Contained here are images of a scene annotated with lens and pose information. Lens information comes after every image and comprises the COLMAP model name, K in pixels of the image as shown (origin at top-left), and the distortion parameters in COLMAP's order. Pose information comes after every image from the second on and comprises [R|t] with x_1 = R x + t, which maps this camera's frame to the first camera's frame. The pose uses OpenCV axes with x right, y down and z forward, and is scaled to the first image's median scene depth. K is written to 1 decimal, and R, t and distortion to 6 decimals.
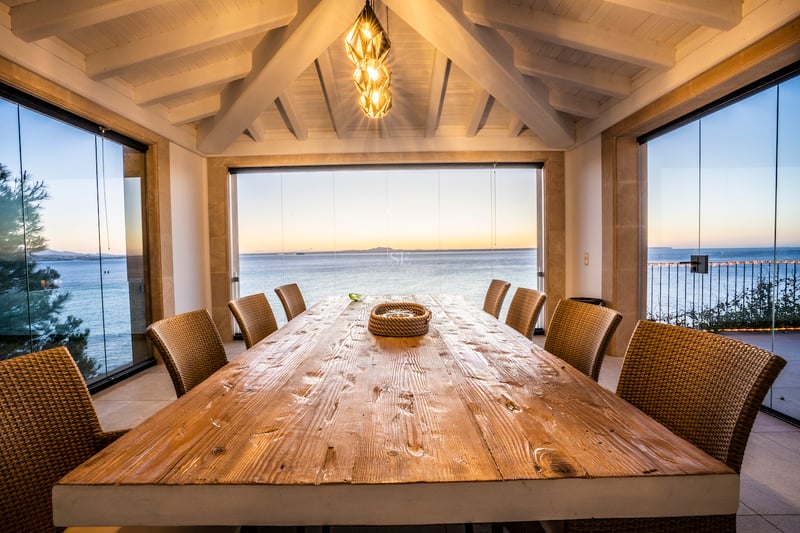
lens RADIAL K [[390.2, 0, 400.0], [0, 390.2, 266.5], [0, 0, 1]] dist [-0.022794, 0.021660]
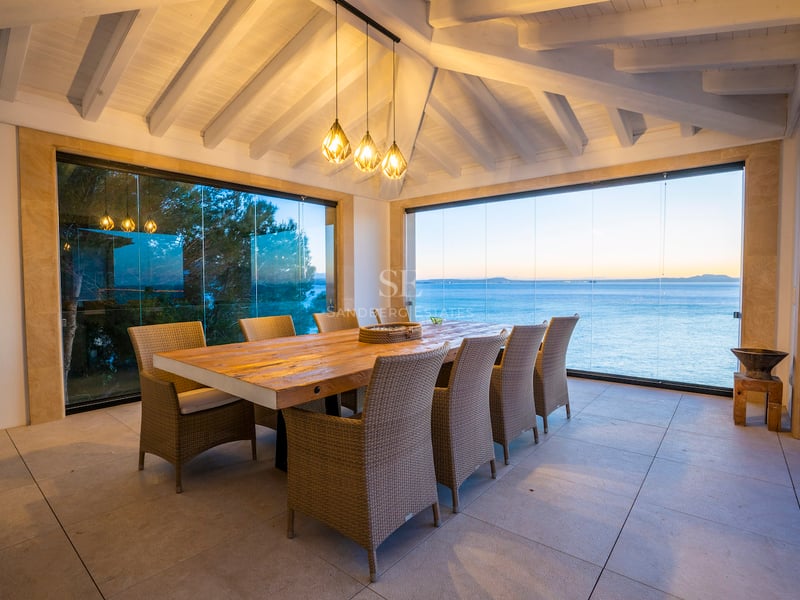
lens RADIAL K [[427.8, 0, 399.8], [0, 427.8, 276.5], [0, 0, 1]] dist [0.001489, 0.000429]
pose [[0.761277, 0.010689, -0.648339, 0.410141], [-0.038491, 0.998846, -0.028729, -0.004361], [0.647283, 0.046826, 0.760810, -0.016958]]
